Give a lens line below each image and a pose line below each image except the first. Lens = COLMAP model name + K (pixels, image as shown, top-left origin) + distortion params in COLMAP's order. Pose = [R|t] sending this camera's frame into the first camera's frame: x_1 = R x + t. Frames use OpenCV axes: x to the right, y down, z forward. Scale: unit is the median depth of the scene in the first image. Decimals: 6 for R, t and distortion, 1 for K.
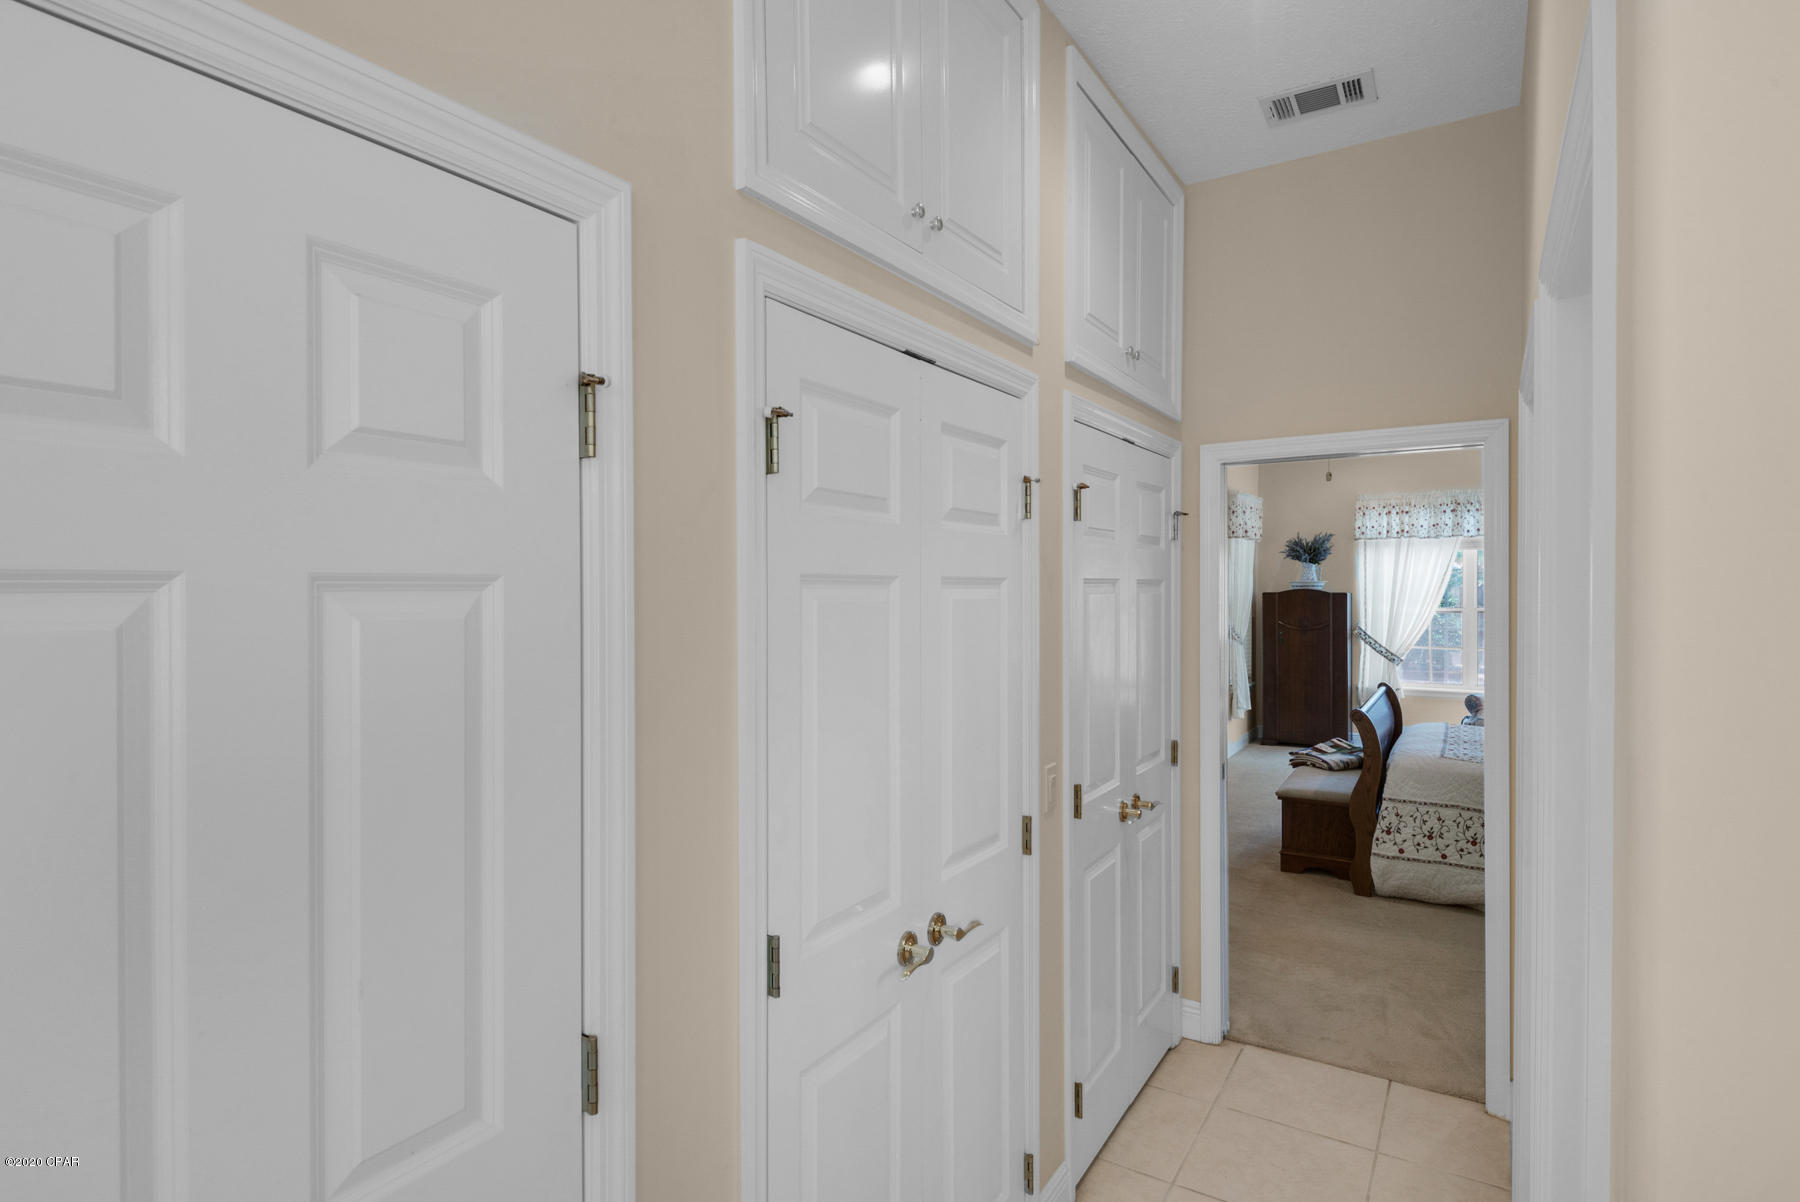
lens RADIAL K [[970.0, 0, 890.8], [0, 970.0, 602.5], [0, 0, 1]] dist [0.026589, -0.005321]
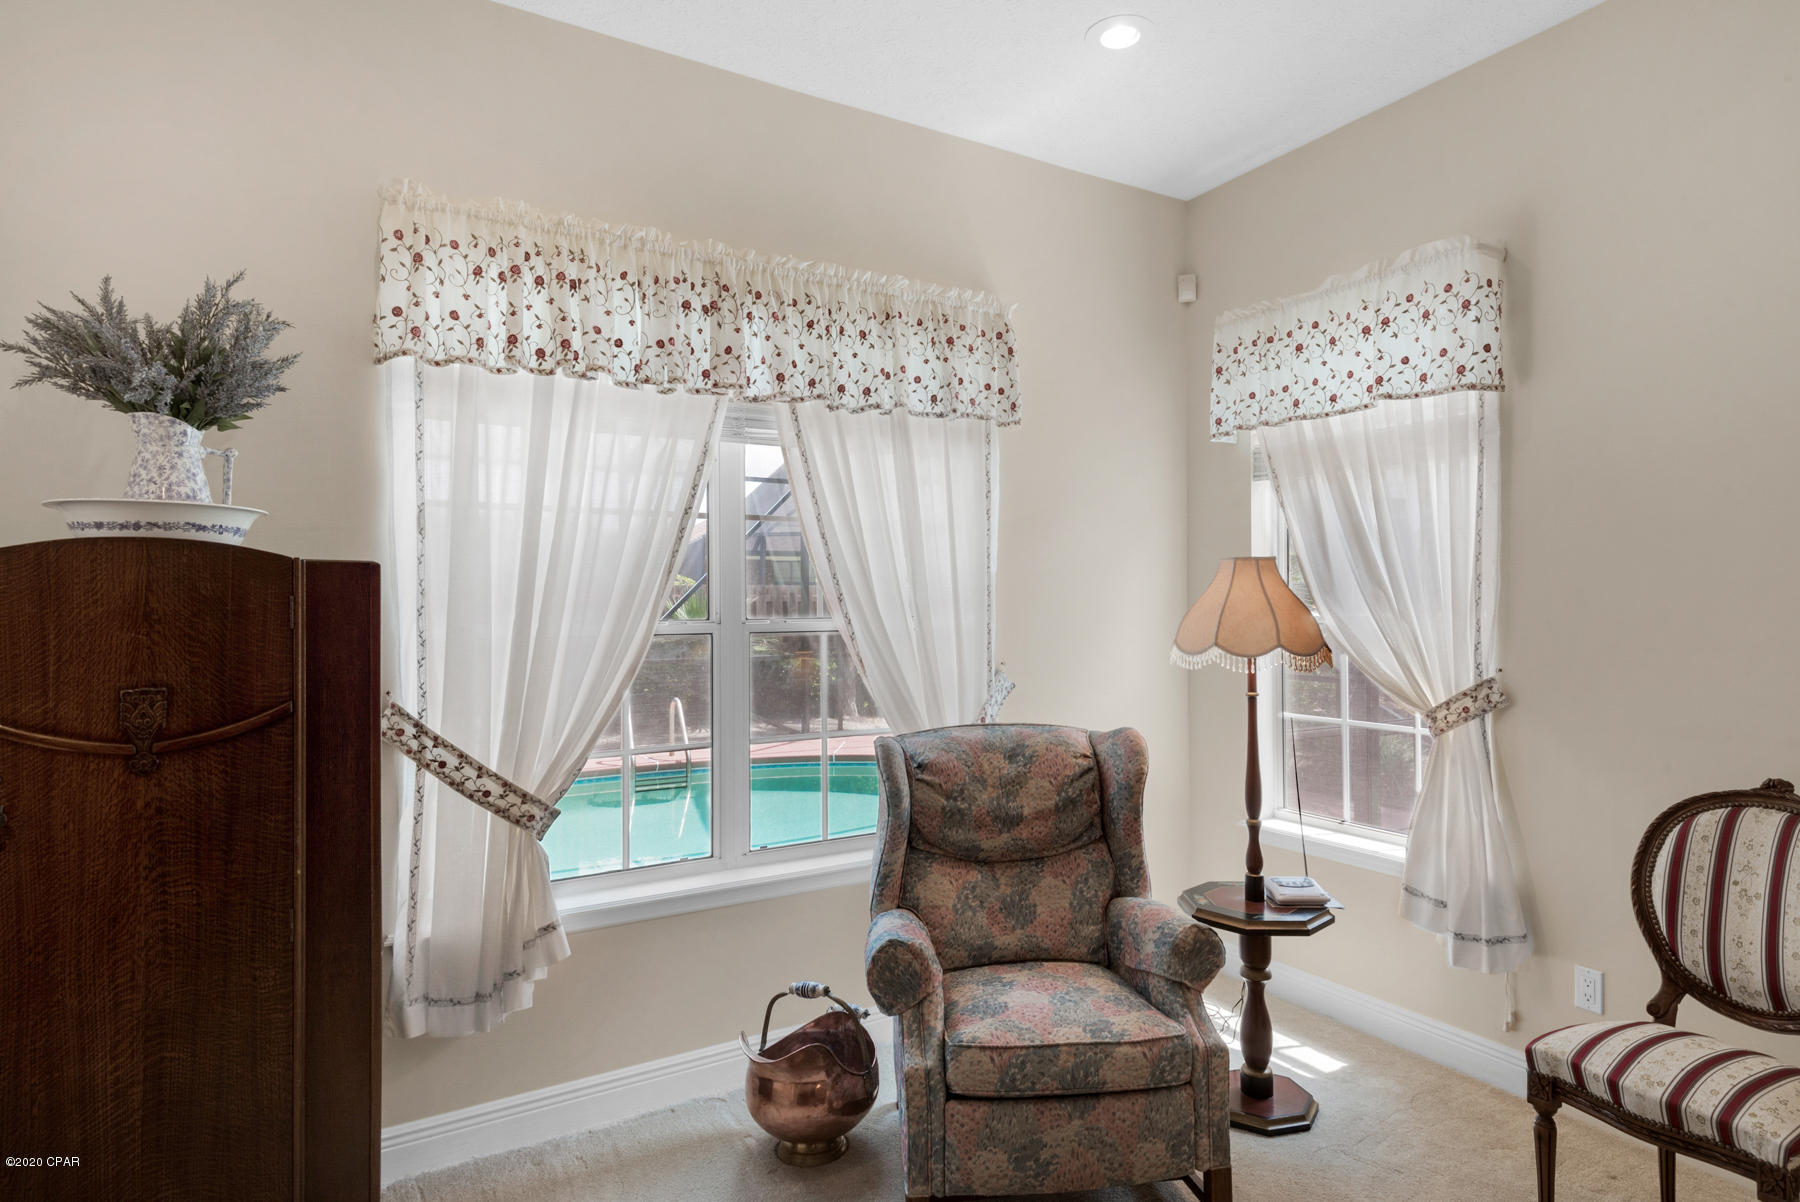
lens RADIAL K [[970.0, 0, 908.3], [0, 970.0, 603.2], [0, 0, 1]] dist [0.026589, -0.005321]
pose [[0.463473, 0.006590, 0.886086, 0.322802], [0.015991, 0.999747, -0.015800, 0.004590], [-0.885967, 0.021492, 0.463251, 0.779324]]
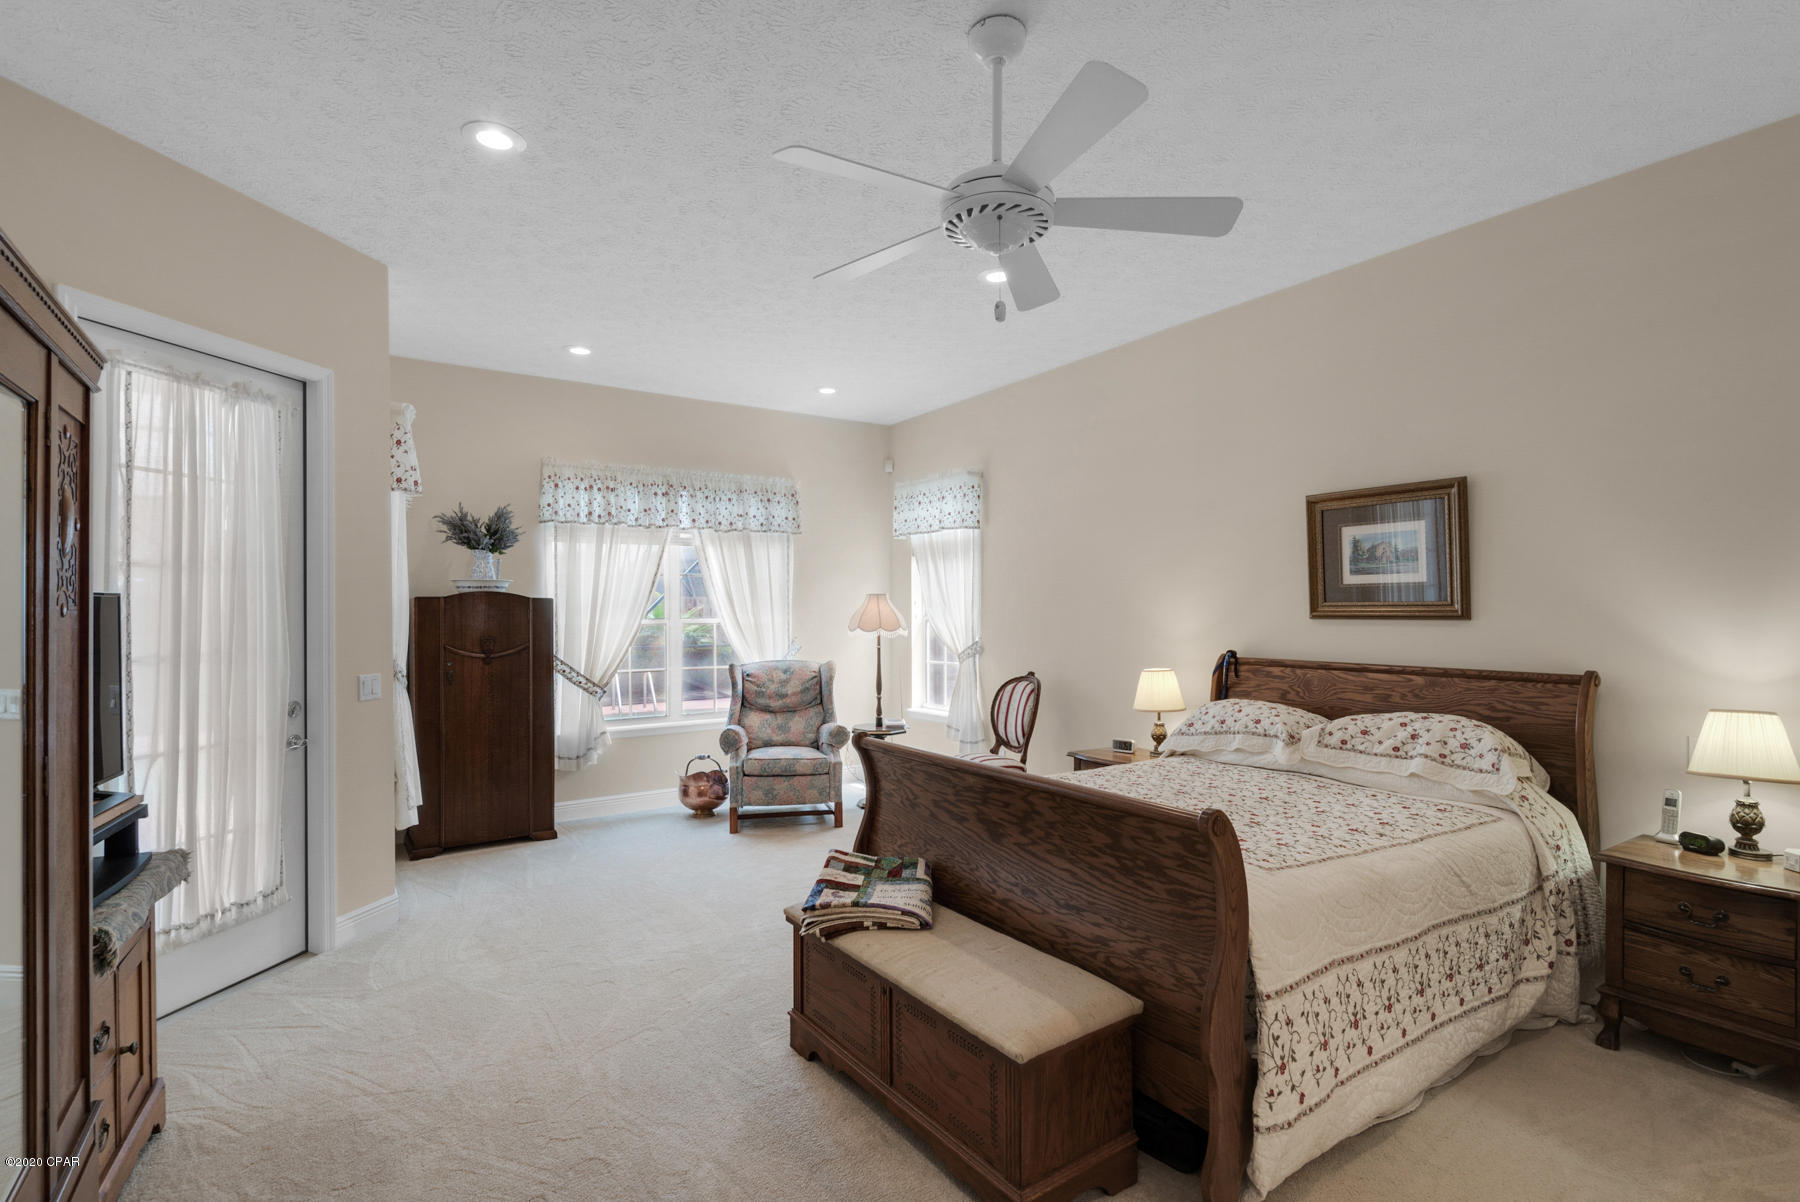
lens RADIAL K [[870.4, 0, 893.3], [0, 870.4, 608.4], [0, 0, 1]] dist [0.023972, -0.013928]
pose [[0.420628, 0.008062, 0.907197, 0.025167], [0.016059, 0.999738, -0.016331, 0.010342], [-0.907091, 0.021438, 0.420388, 0.530824]]
